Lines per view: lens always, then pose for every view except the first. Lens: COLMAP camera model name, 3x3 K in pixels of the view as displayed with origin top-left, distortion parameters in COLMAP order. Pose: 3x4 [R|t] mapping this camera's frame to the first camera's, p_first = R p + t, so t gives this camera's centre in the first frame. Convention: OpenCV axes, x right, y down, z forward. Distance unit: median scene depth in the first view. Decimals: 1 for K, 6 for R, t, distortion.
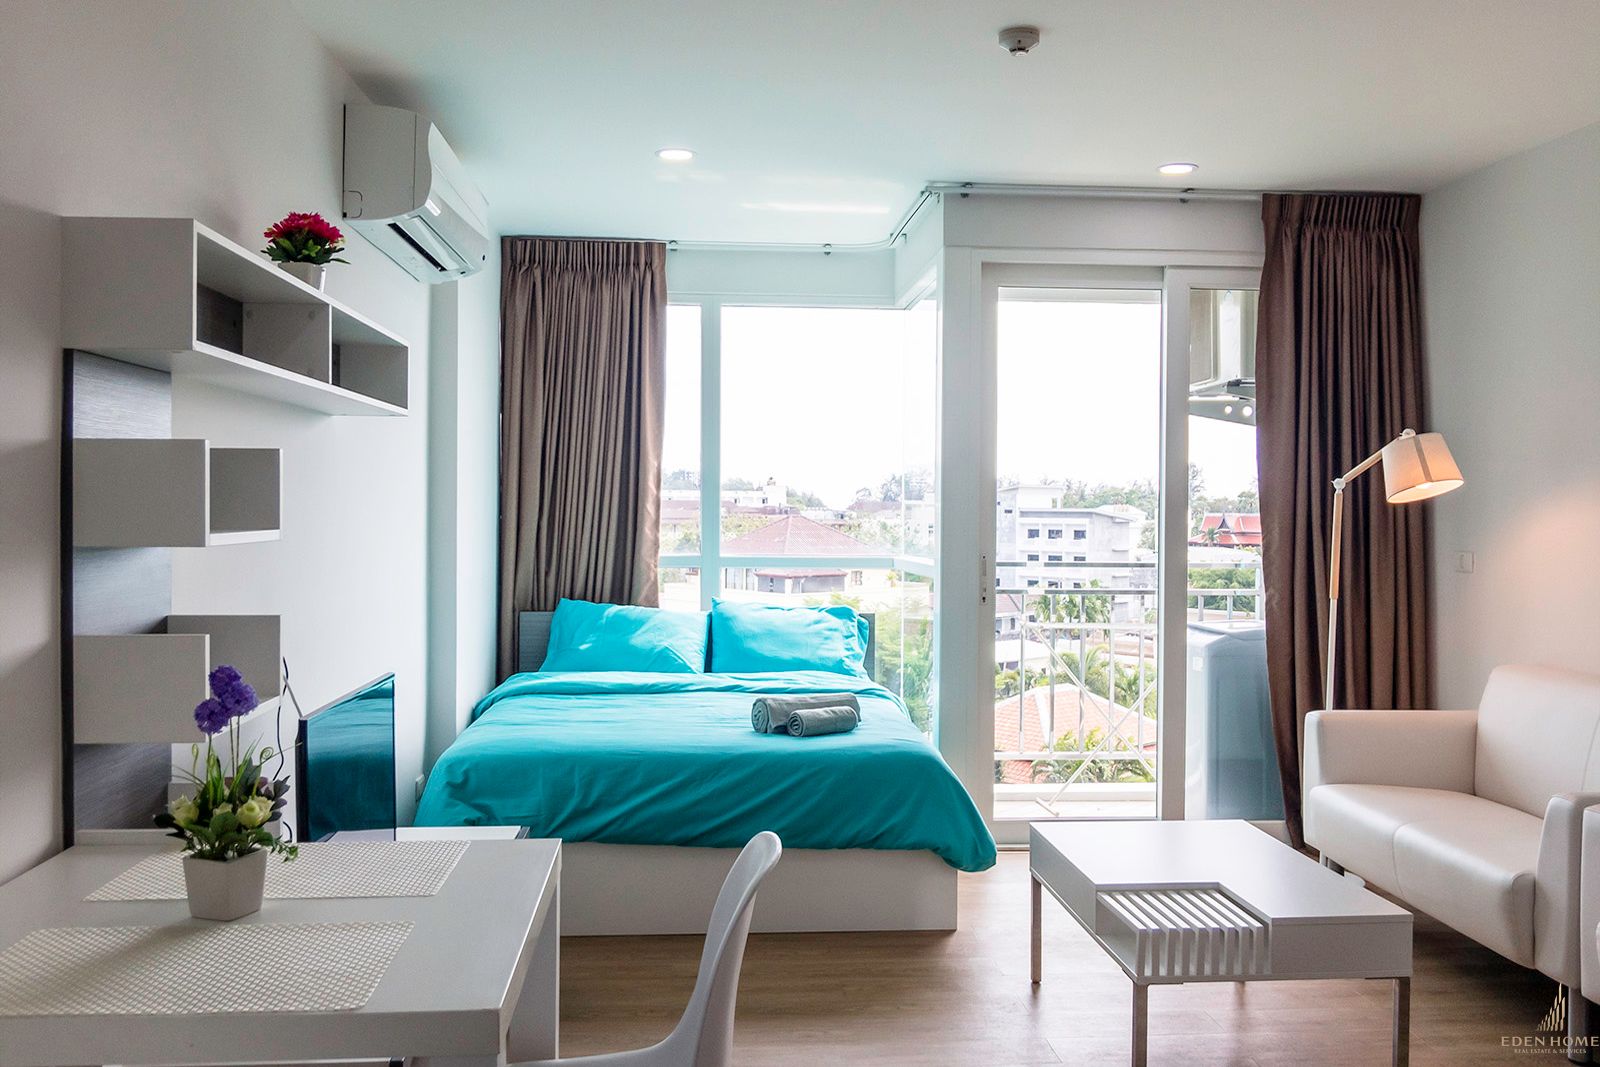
lens RADIAL K [[1425.2, 0, 801.3], [0, 1425.2, 517.0], [0, 0, 1]] dist [-0.009296, -0.001848]
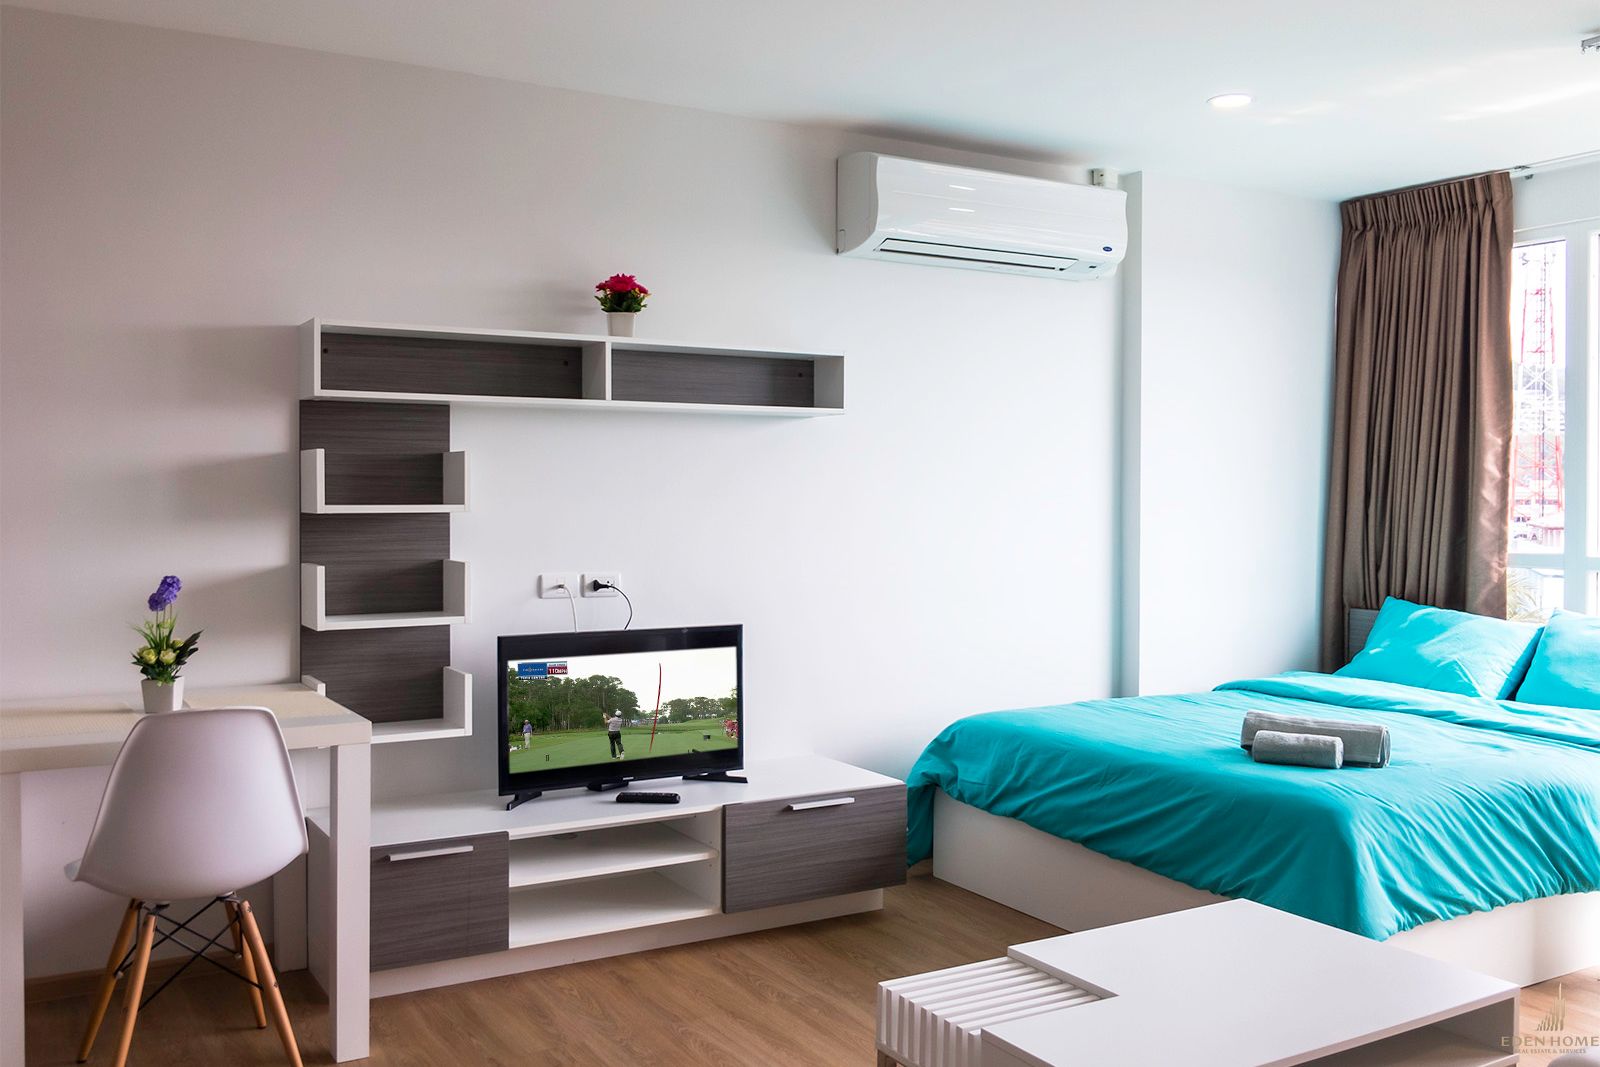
lens RADIAL K [[1389.3, 0, 800.0], [0, 1389.3, 533.5], [0, 0, 1]] dist [0.009807, -0.000878]
pose [[0.437161, 0.020929, -0.899140, 0.456918], [-0.006216, 0.999776, 0.020249, 0.002113], [0.899362, -0.003263, 0.437193, 0.286458]]
